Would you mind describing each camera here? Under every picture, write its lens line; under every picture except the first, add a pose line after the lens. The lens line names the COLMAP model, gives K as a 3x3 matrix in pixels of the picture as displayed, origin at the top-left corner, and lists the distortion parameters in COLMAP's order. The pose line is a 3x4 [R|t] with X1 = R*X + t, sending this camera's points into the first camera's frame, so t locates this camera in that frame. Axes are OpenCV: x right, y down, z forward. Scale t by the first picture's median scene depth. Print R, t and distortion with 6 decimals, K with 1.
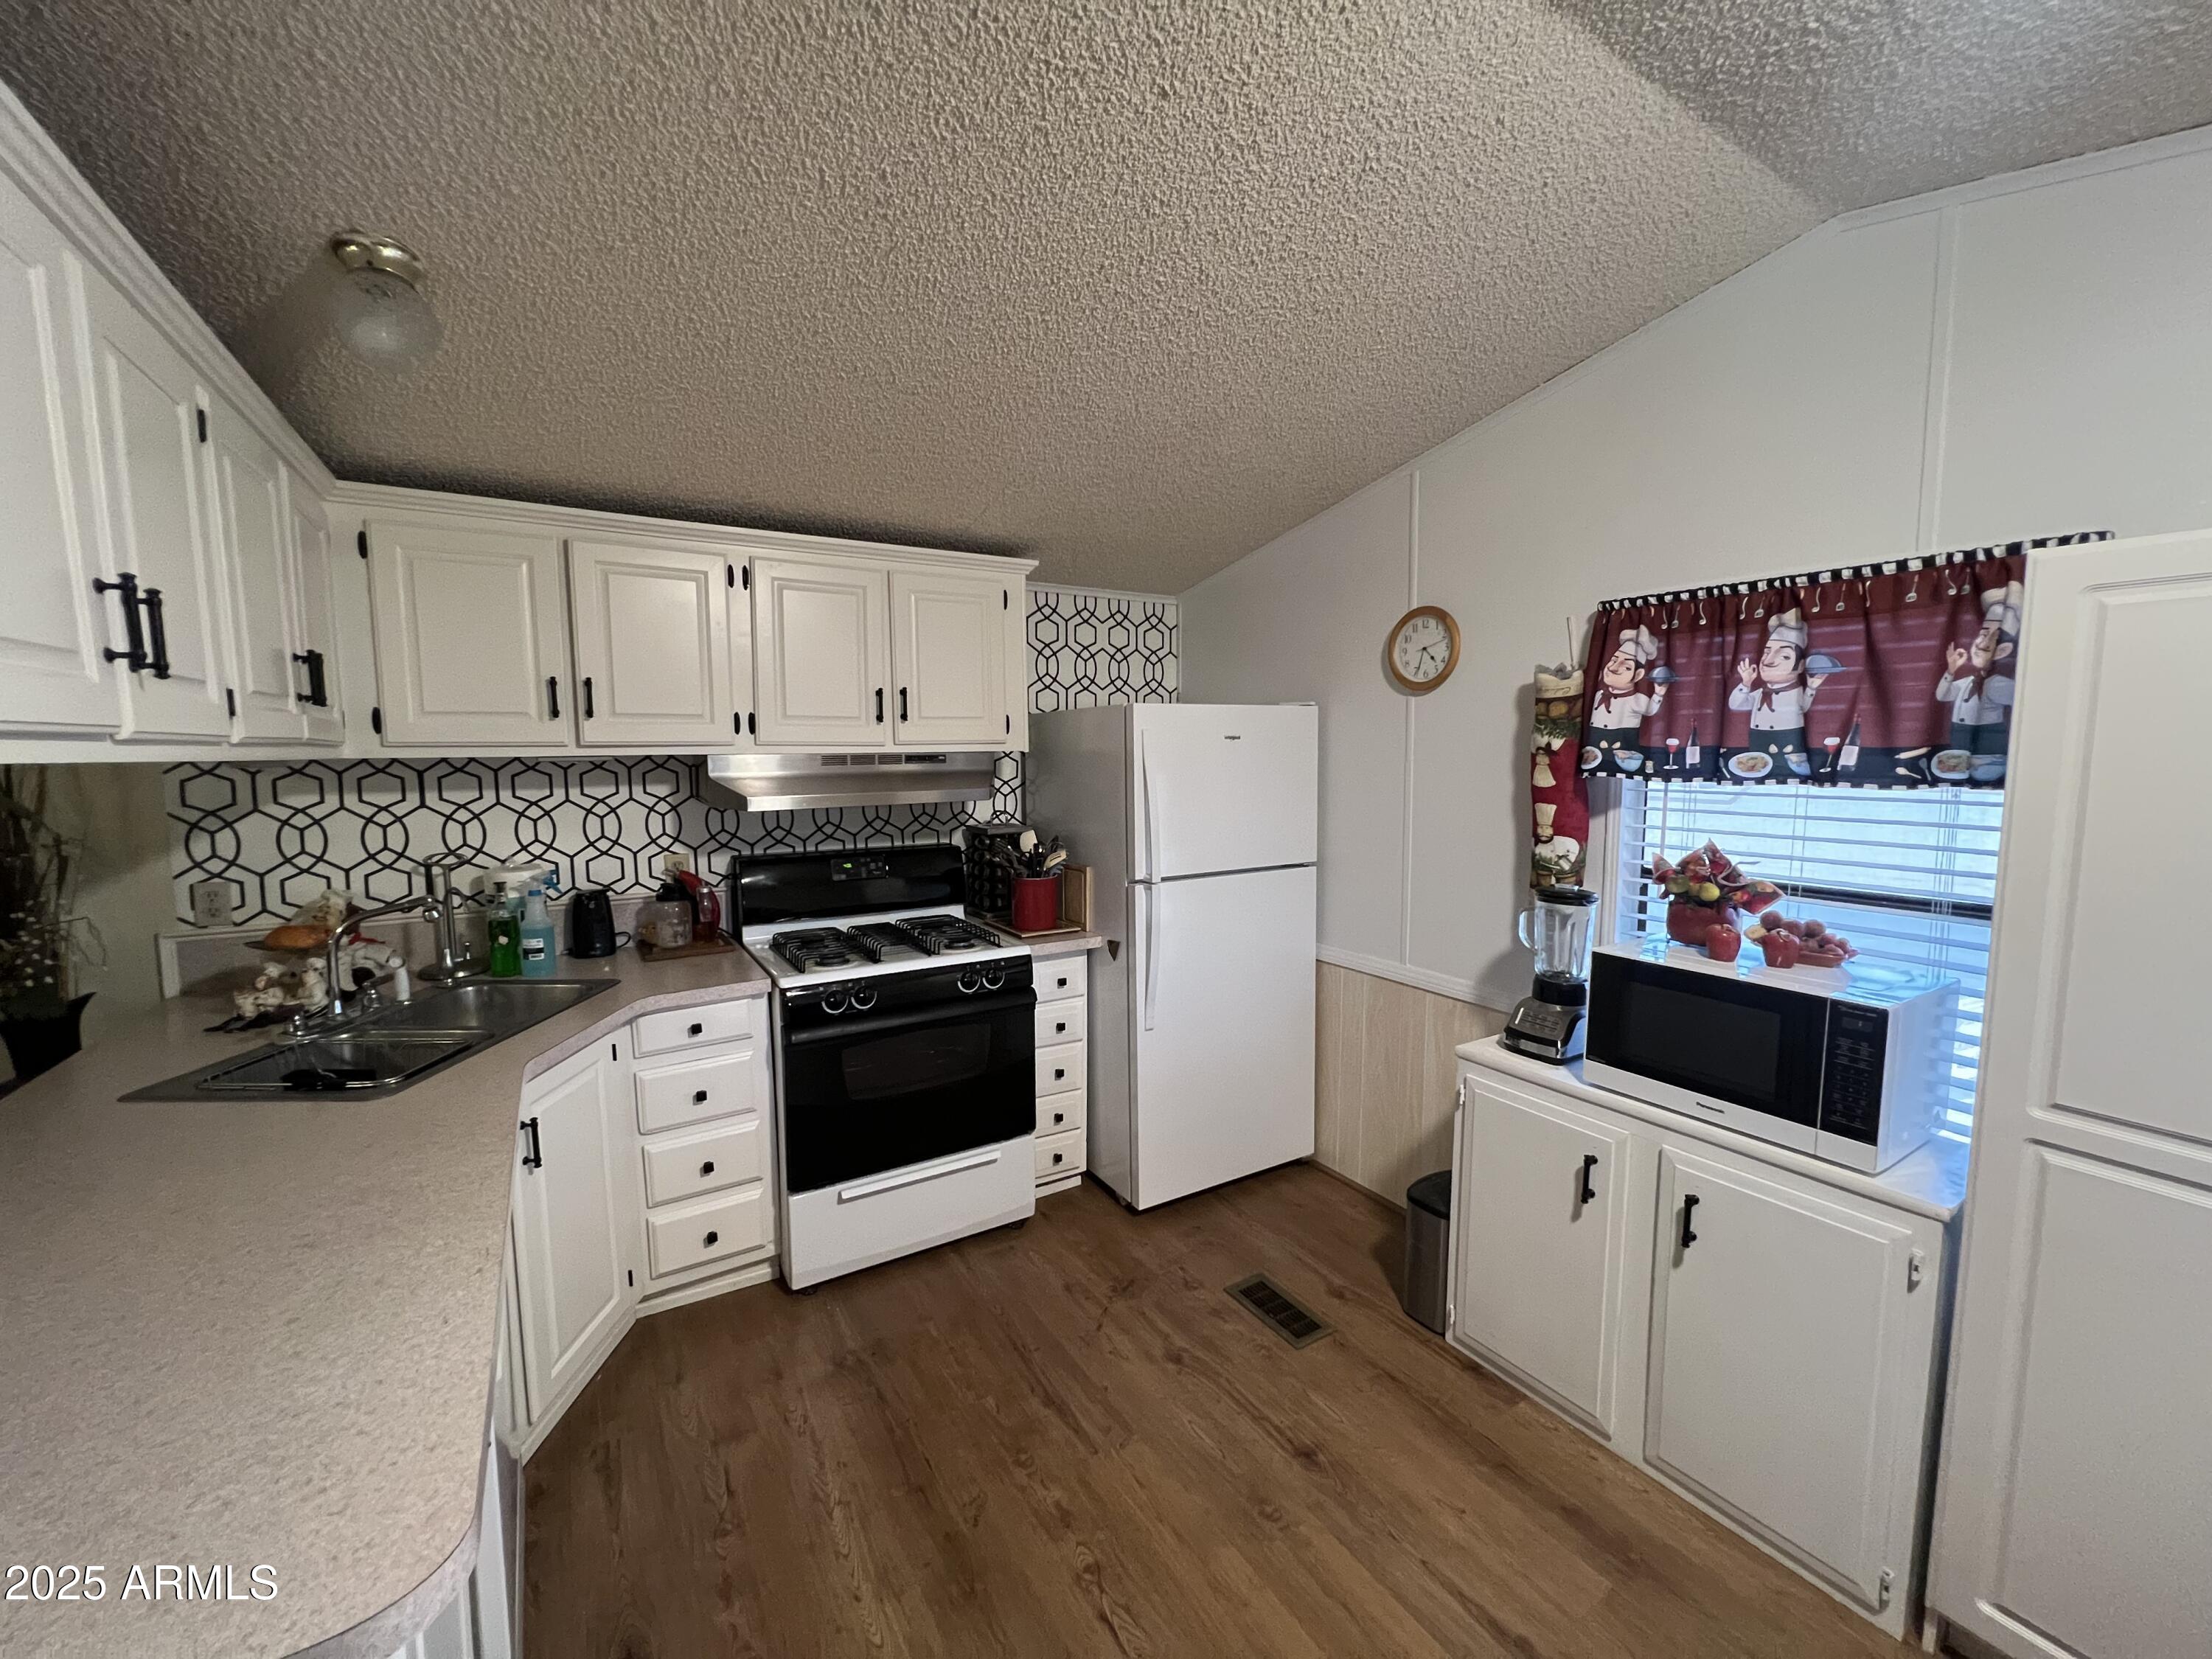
lens RADIAL K [[888.2, 0, 1106.2], [0, 888.2, 829.2], [0, 0, 1]] dist [-0.003422, 0.000600]
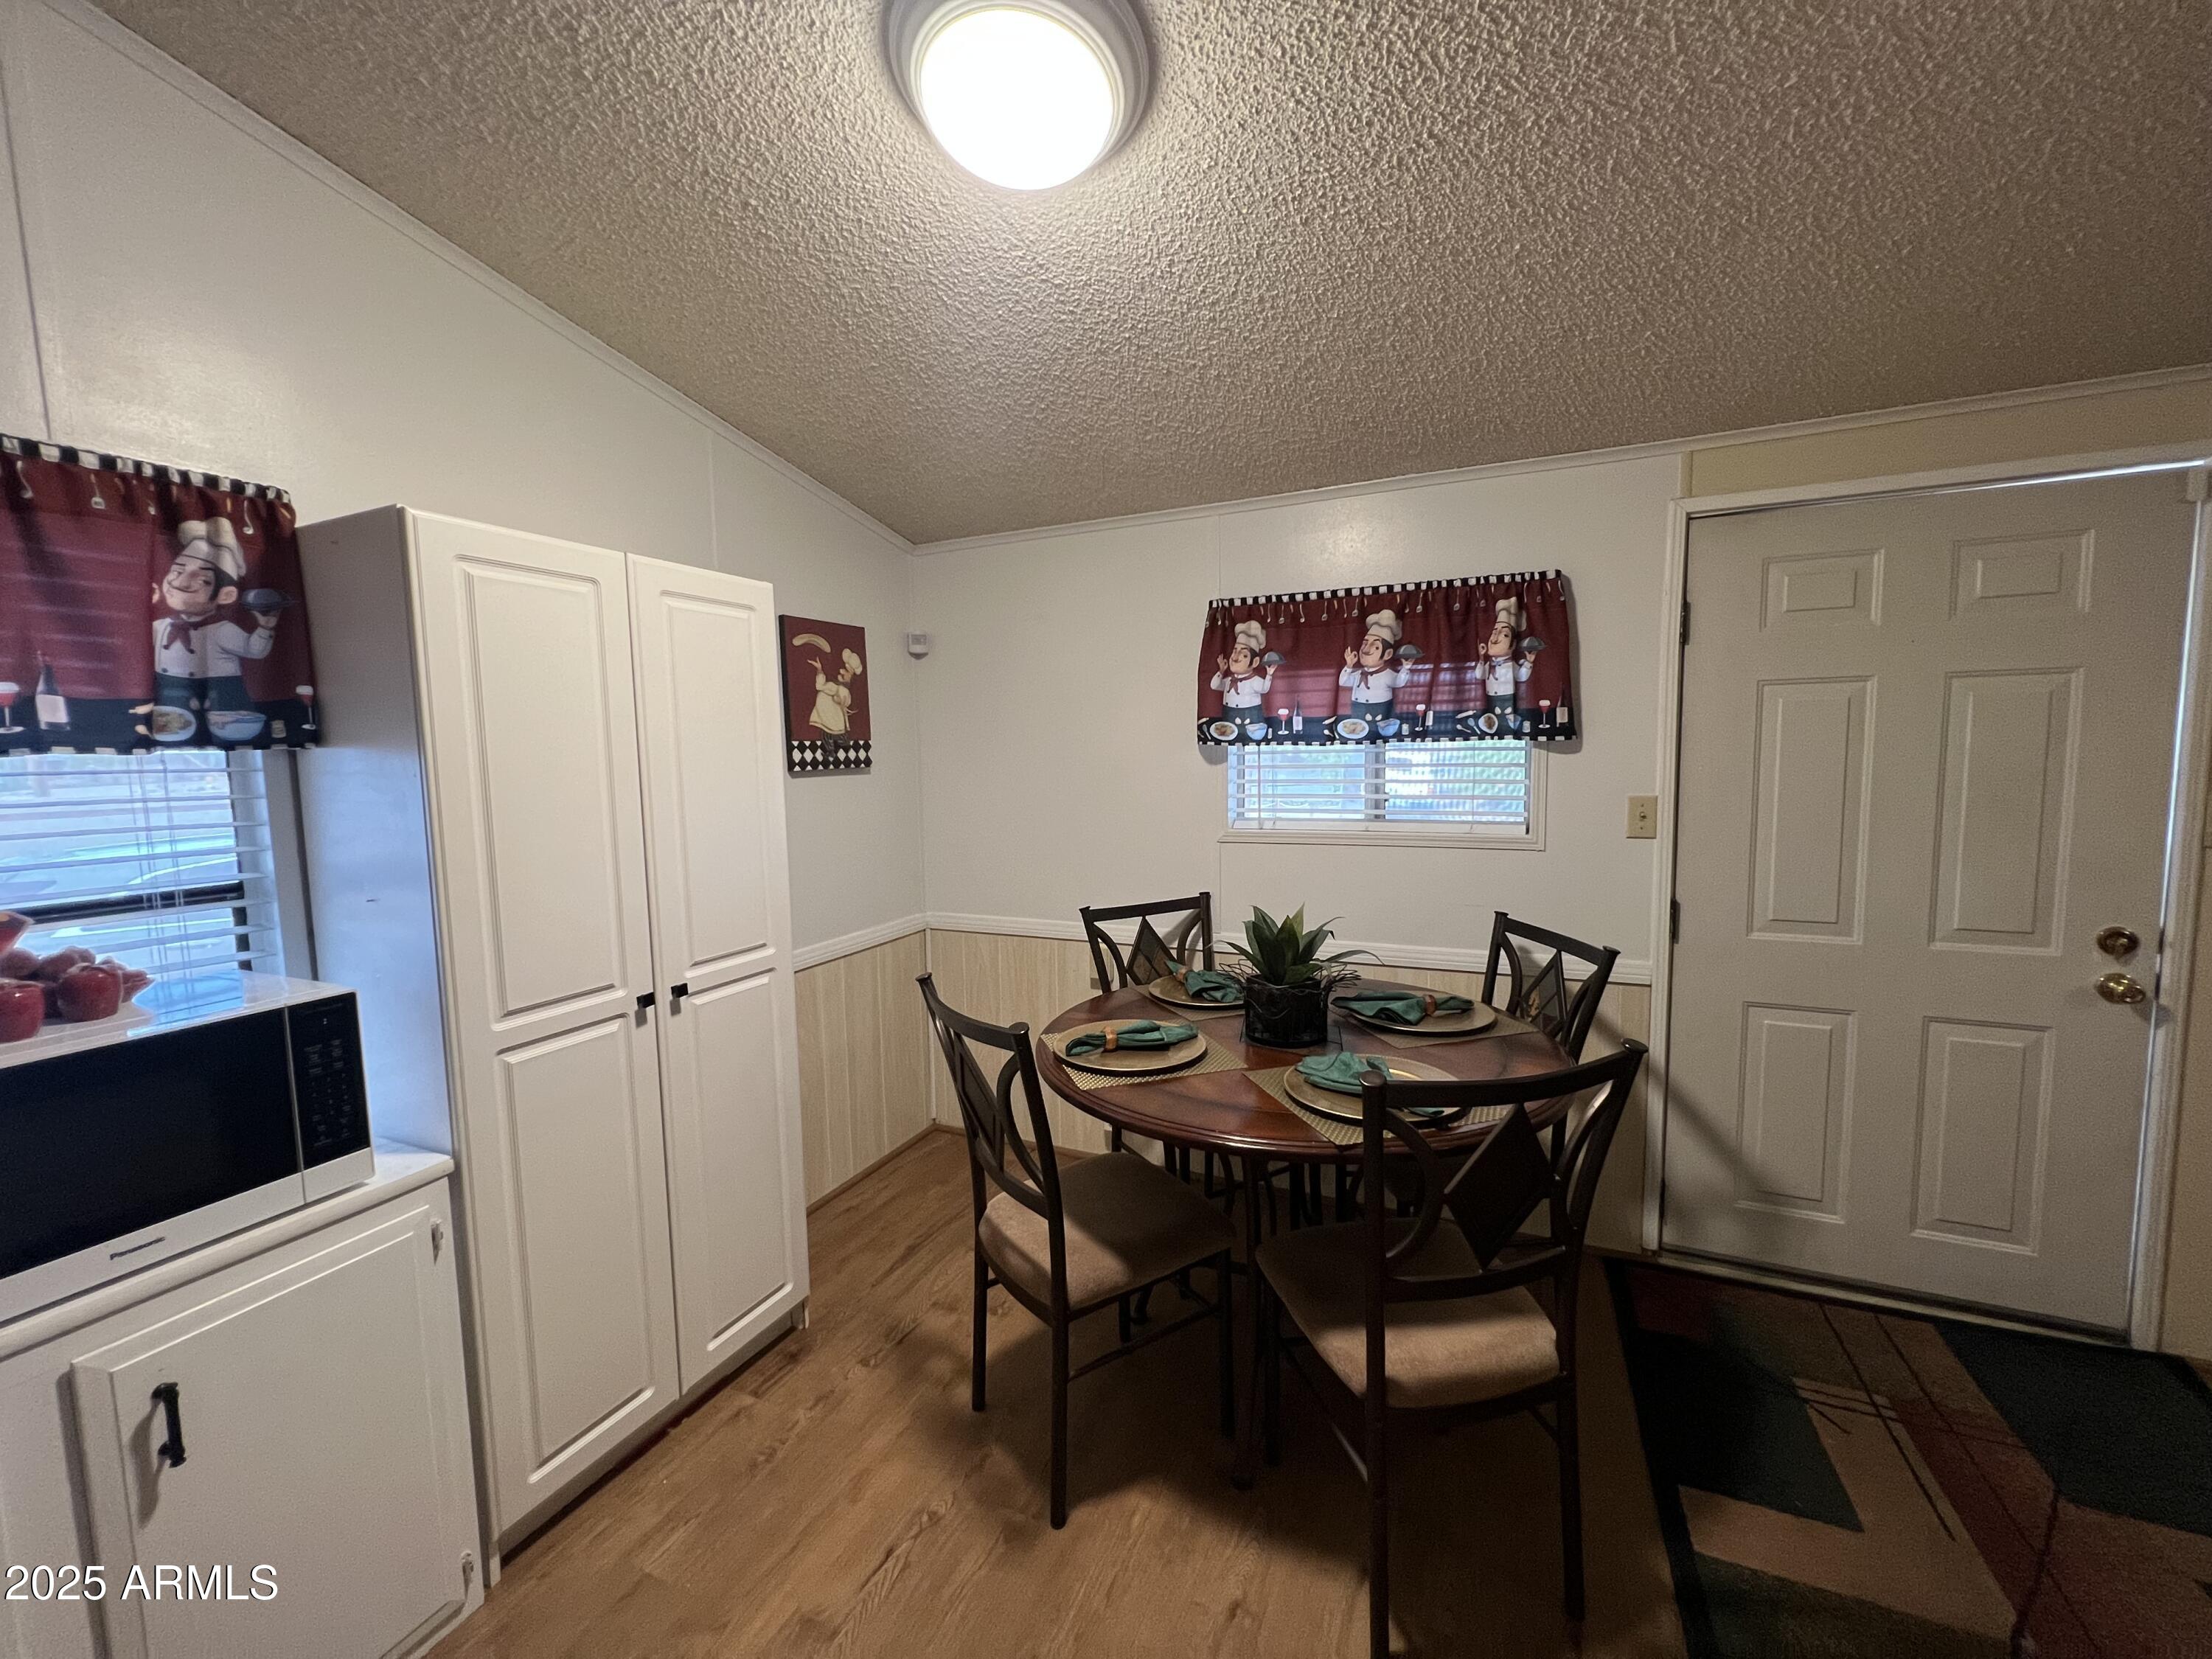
lens RADIAL K [[888.2, 0, 1106.7], [0, 888.2, 829.0], [0, 0, 1]] dist [-0.003422, 0.000600]
pose [[-0.558907, -0.064747, 0.826699, -0.163149], [0.096628, 0.985070, 0.142478, -0.006280], [-0.823581, 0.159514, -0.544306, 0.527755]]
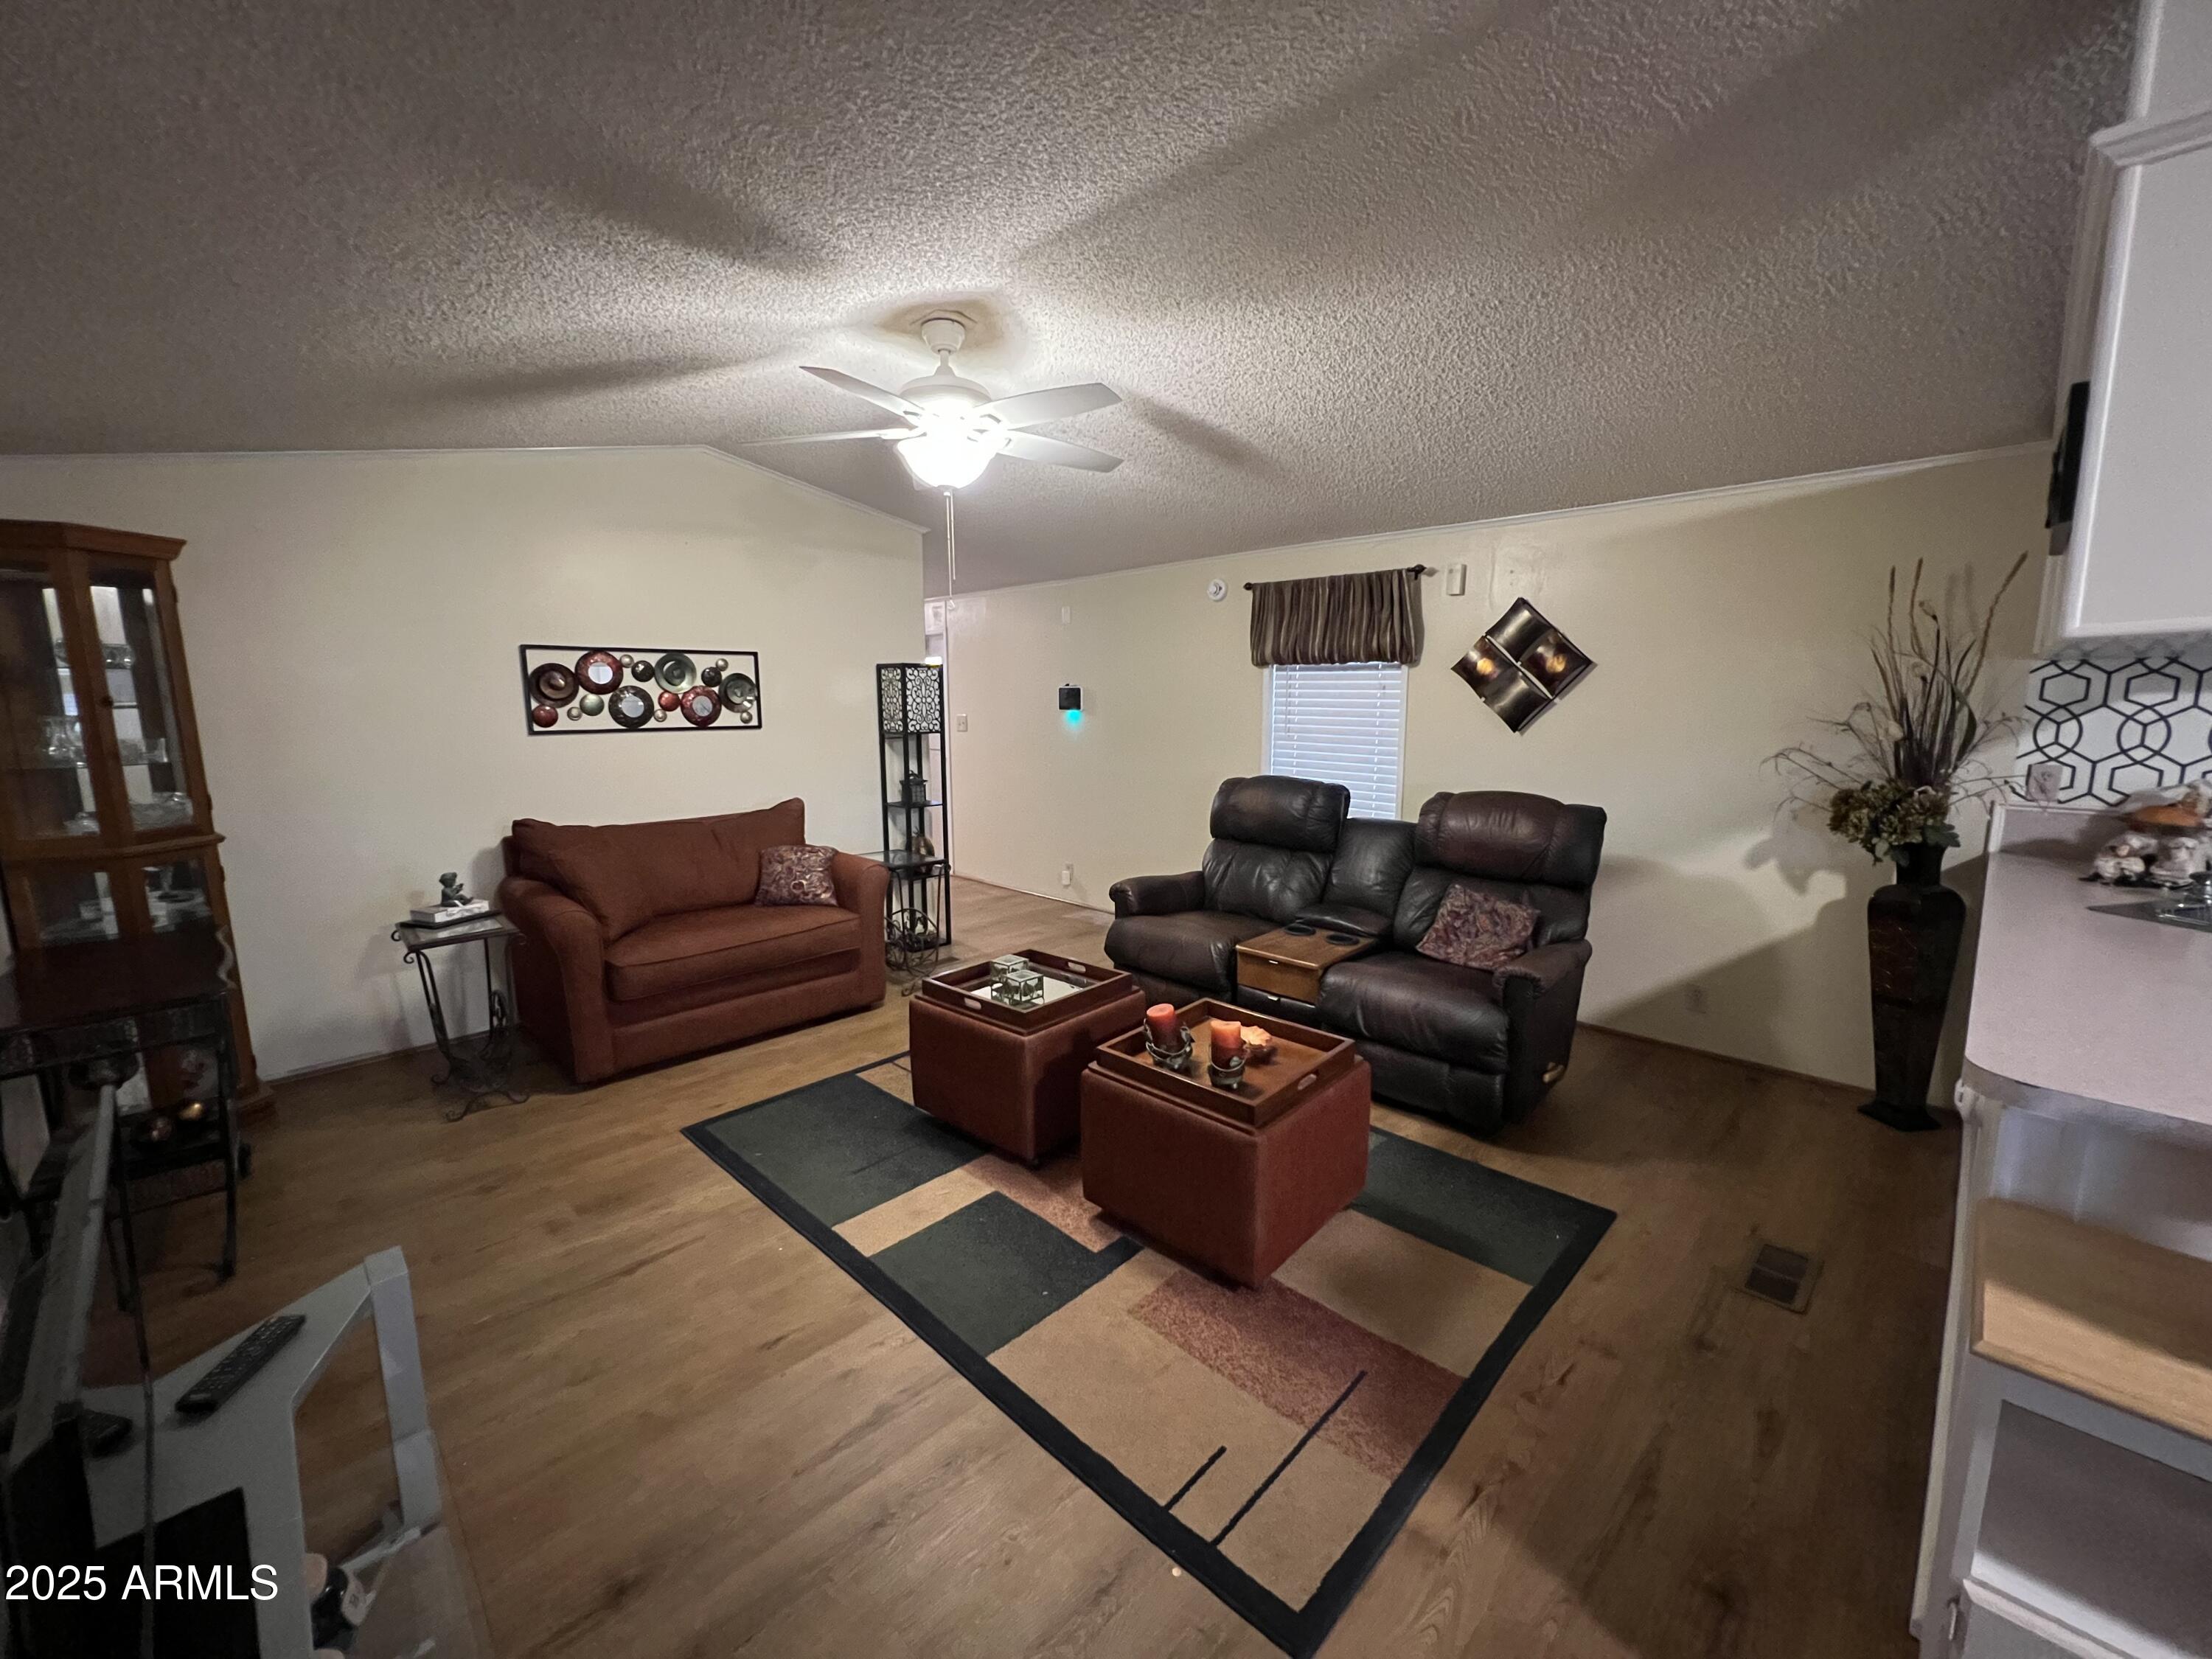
lens RADIAL K [[889.4, 0, 1103.0], [0, 889.4, 830.0], [0, 0, 1]] dist [-0.001385, 0.000013]
pose [[0.227063, 0.153737, -0.961669, -0.119929], [-0.081646, 0.986990, 0.138508, 0.081305], [0.970451, 0.047066, 0.236661, -0.503848]]
